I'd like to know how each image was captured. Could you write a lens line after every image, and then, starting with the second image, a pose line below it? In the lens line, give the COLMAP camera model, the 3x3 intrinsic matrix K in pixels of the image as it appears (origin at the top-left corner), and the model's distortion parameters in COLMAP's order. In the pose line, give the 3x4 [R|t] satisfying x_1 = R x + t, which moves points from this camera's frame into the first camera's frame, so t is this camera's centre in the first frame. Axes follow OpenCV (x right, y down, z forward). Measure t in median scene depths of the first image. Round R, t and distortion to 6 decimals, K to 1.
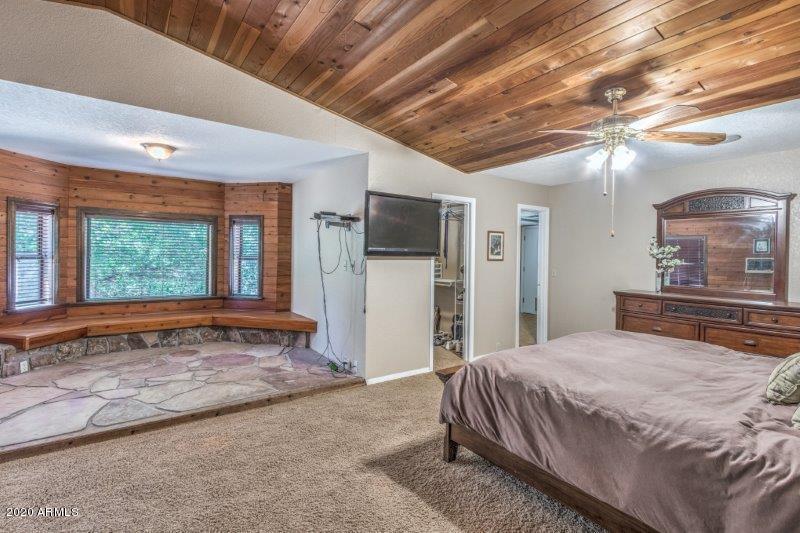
lens RADIAL K [[369.5, 0, 386.5], [0, 369.5, 257.4], [0, 0, 1]] dist [0.002494, 0.000341]
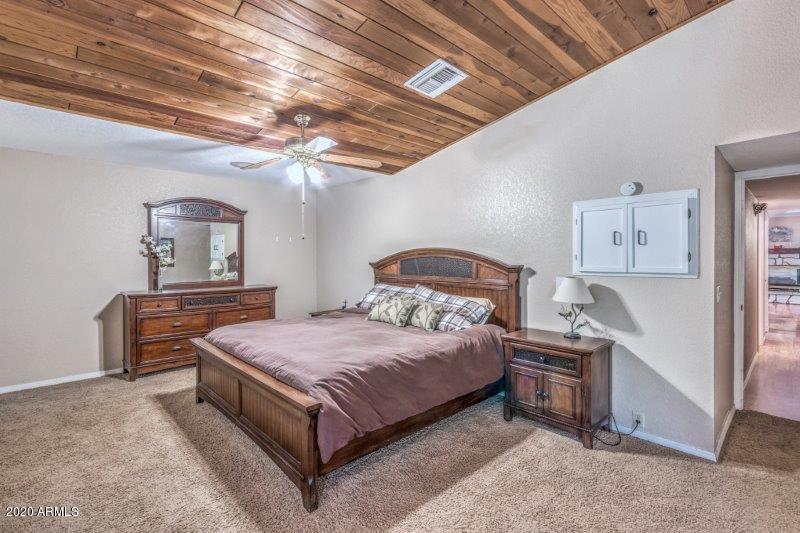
lens RADIAL K [[369.5, 0, 386.5], [0, 369.5, 257.4], [0, 0, 1]] dist [0.002494, 0.000341]
pose [[-0.121205, -0.010364, 0.992573, -0.600239], [0.003426, 0.999935, 0.010859, -0.007606], [-0.992622, 0.004717, -0.121162, 0.859976]]
